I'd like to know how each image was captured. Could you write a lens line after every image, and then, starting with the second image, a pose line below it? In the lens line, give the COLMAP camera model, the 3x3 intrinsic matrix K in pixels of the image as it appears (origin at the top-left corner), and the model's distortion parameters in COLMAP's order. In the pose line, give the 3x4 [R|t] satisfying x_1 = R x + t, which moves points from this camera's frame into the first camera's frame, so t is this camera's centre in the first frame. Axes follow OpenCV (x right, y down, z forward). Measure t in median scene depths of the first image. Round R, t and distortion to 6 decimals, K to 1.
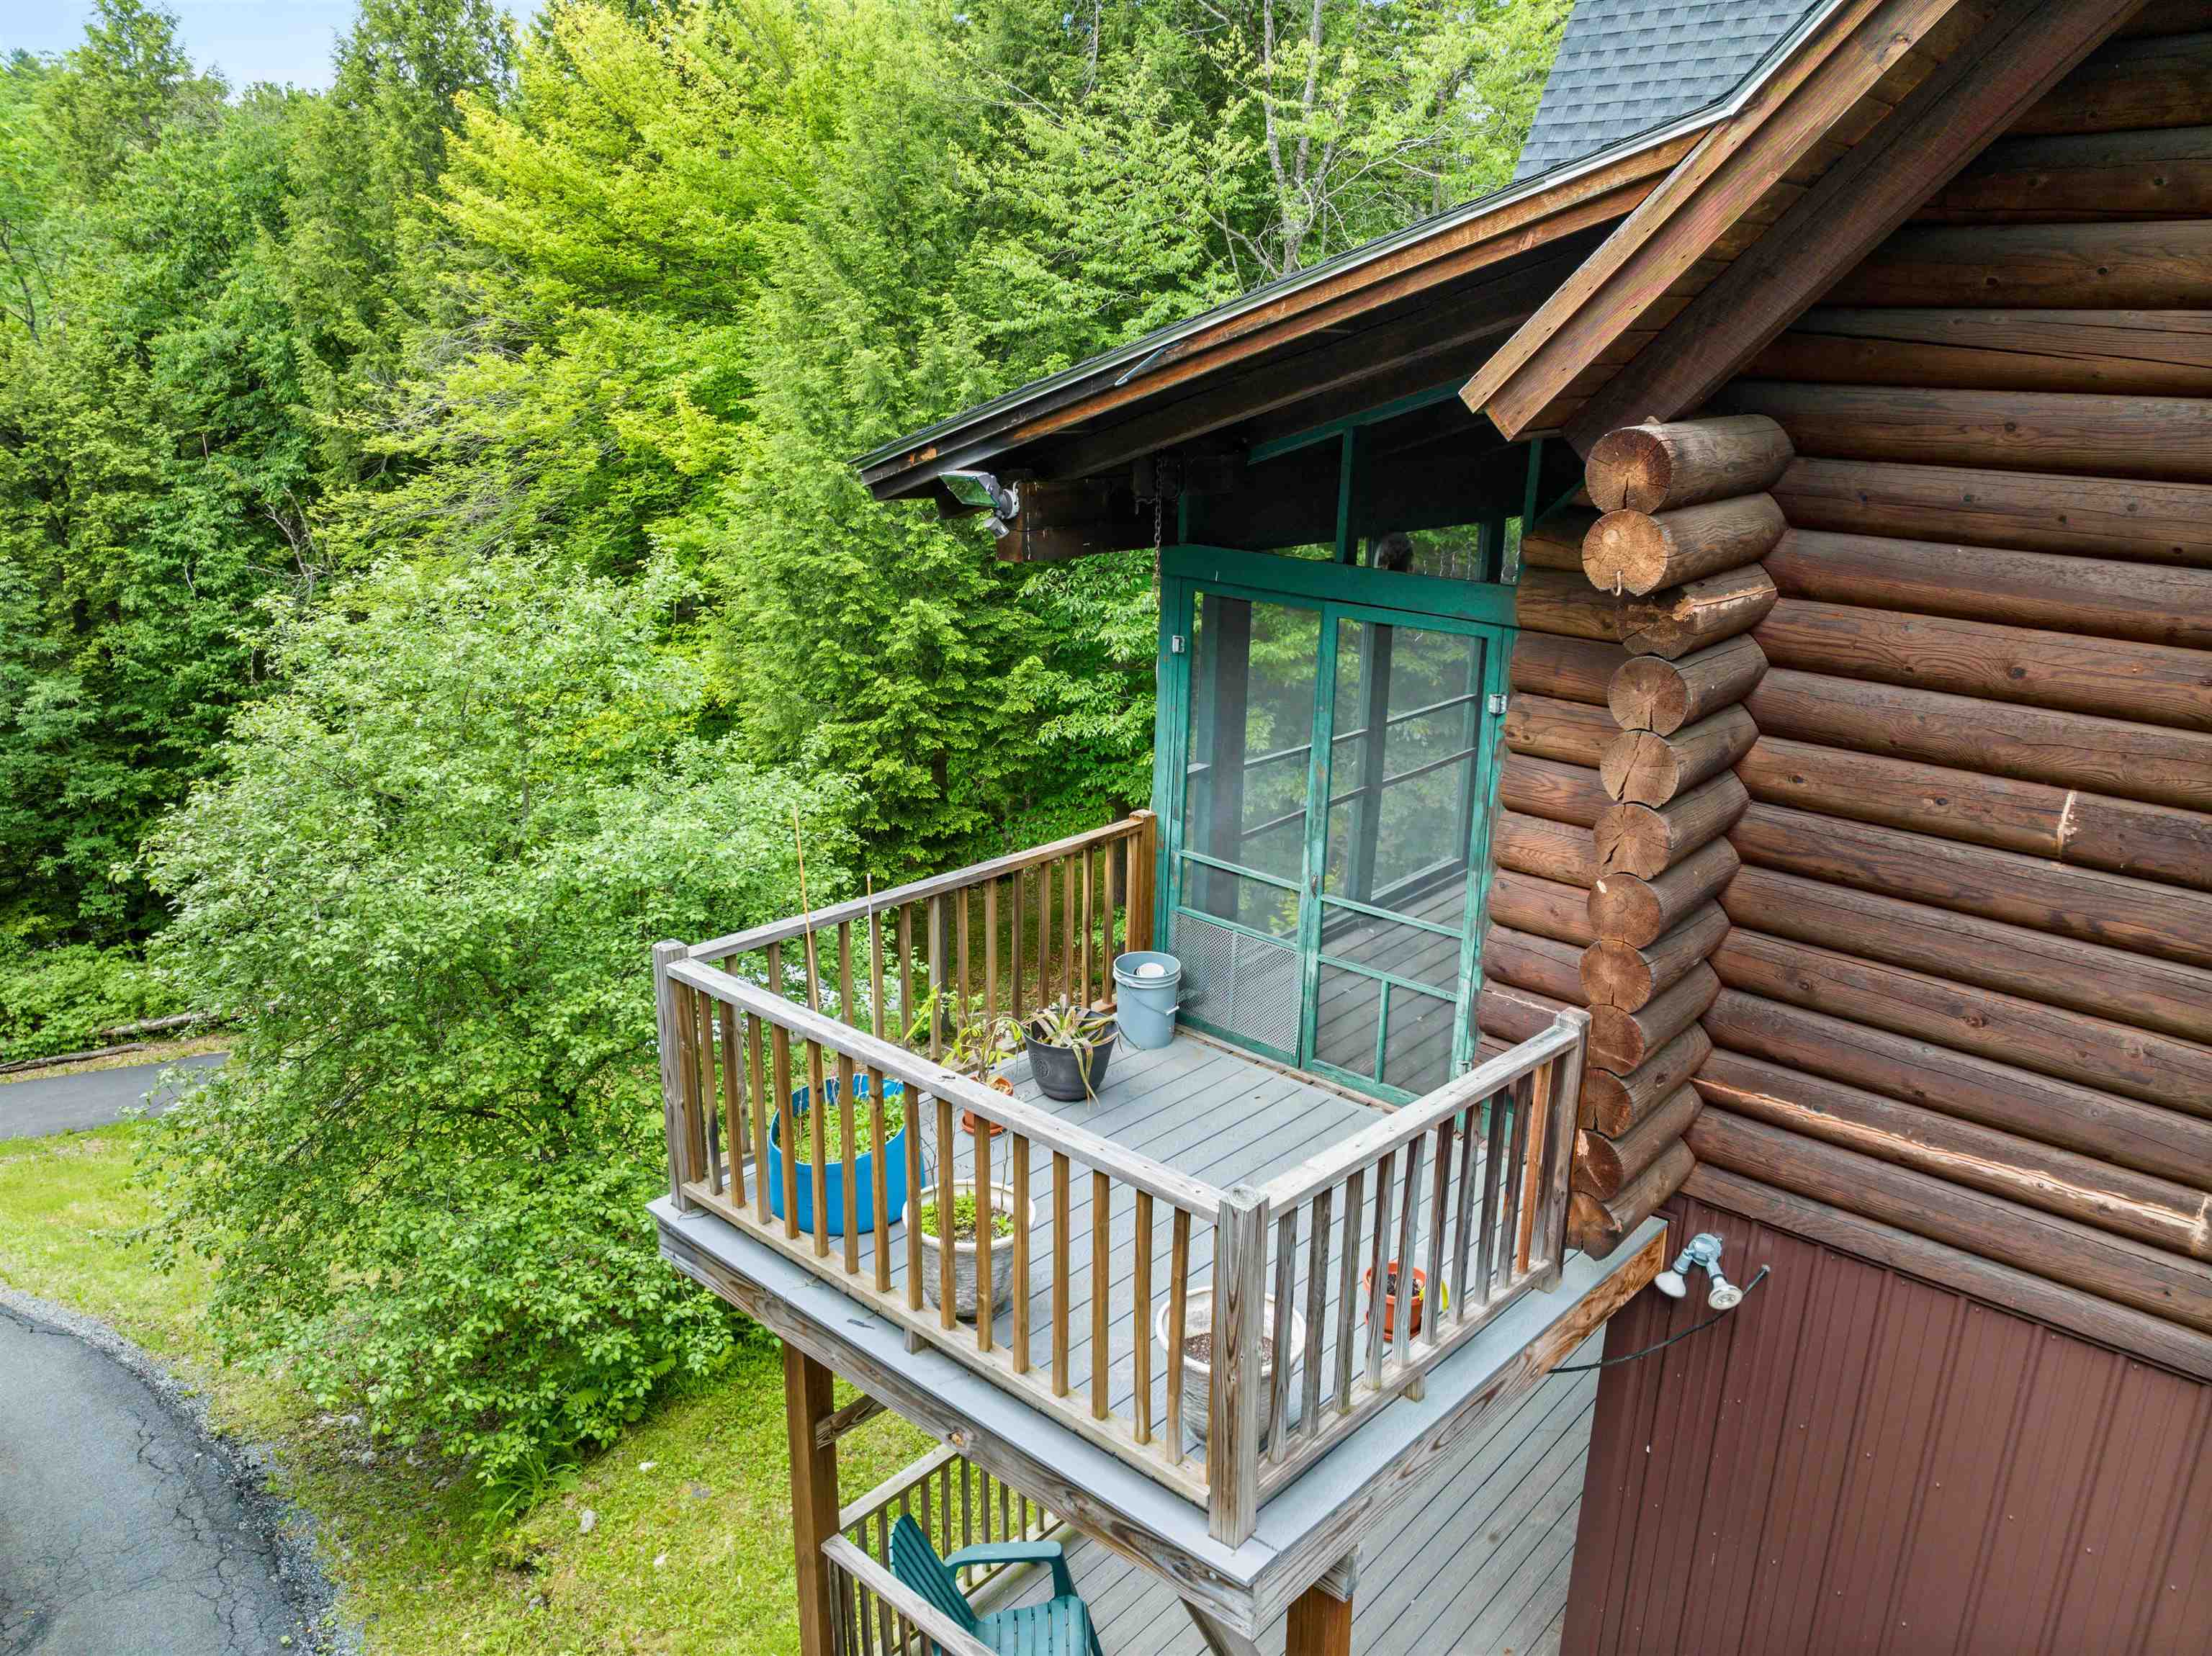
lens RADIAL K [[1577.3, 0, 1106.8], [0, 1577.3, 827.7], [0, 0, 1]] dist [-0.045099, 0.017931]
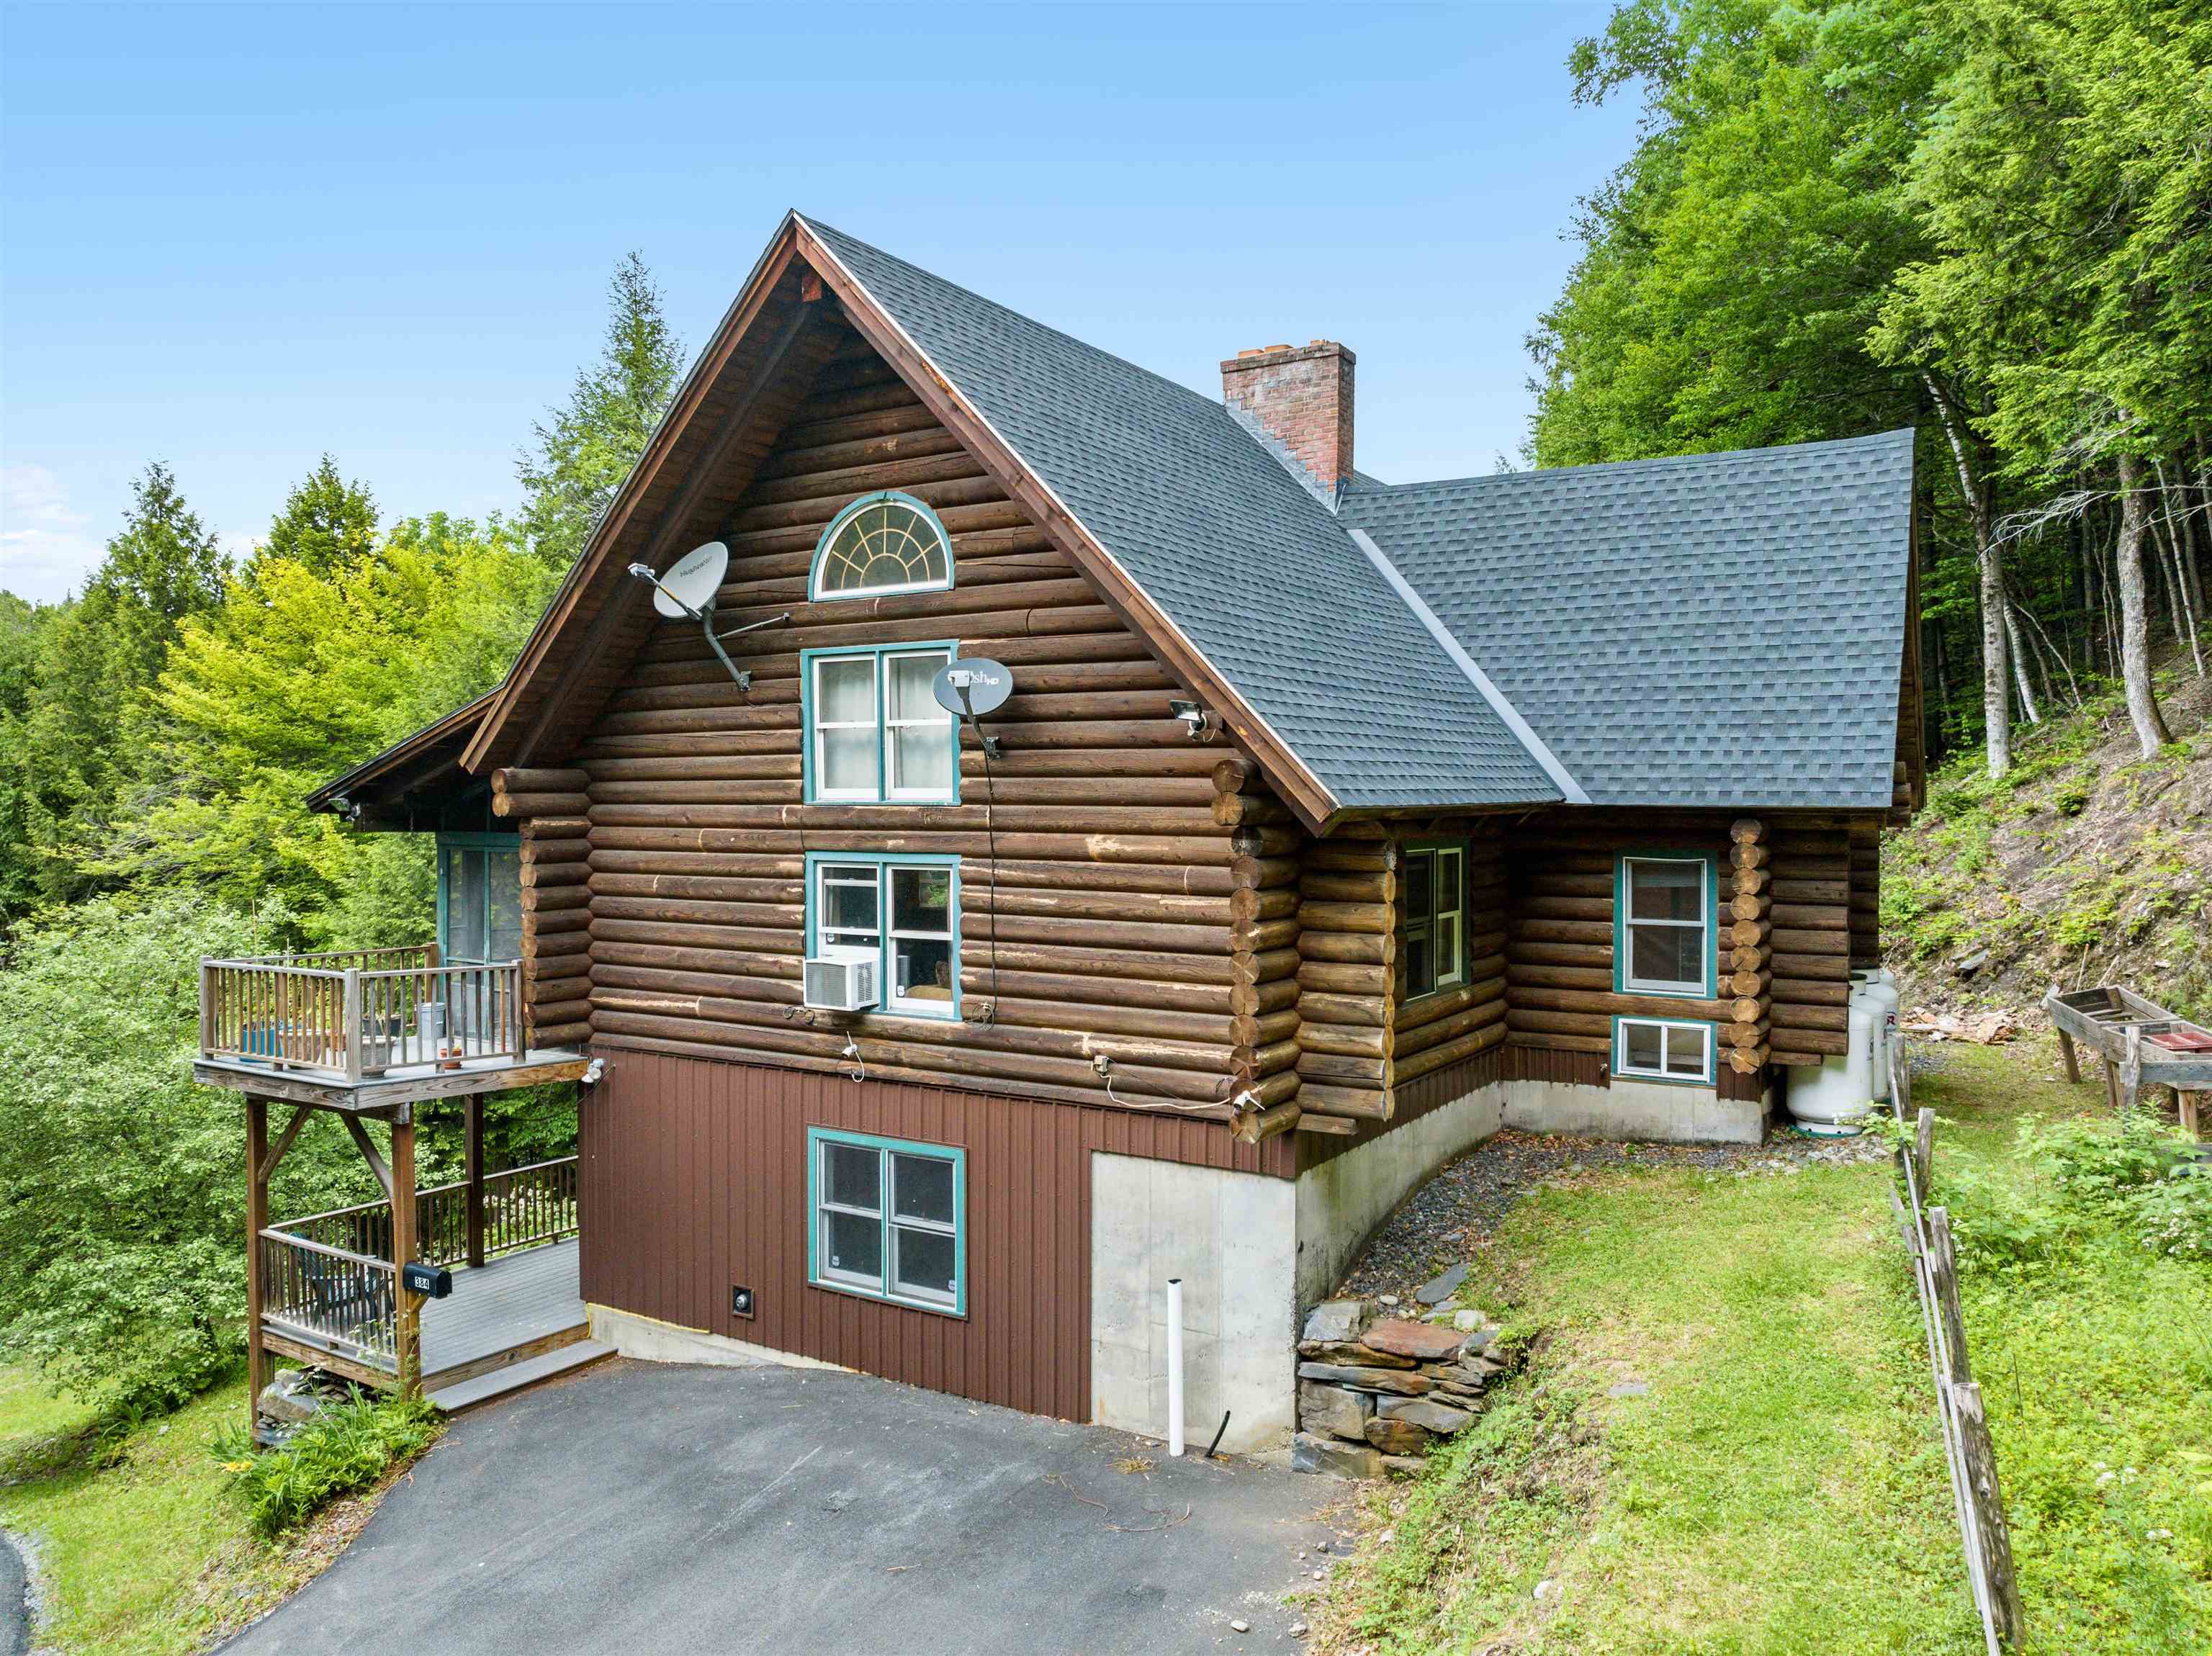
lens RADIAL K [[1577.3, 0, 1099.9], [0, 1577.3, 824.4], [0, 0, 1]] dist [-0.045099, 0.017931]
pose [[0.987053, -0.014969, 0.159692, 0.157471], [0.060235, 0.957353, -0.282573, 0.134279], [-0.148652, 0.288534, 0.945860, -0.356265]]
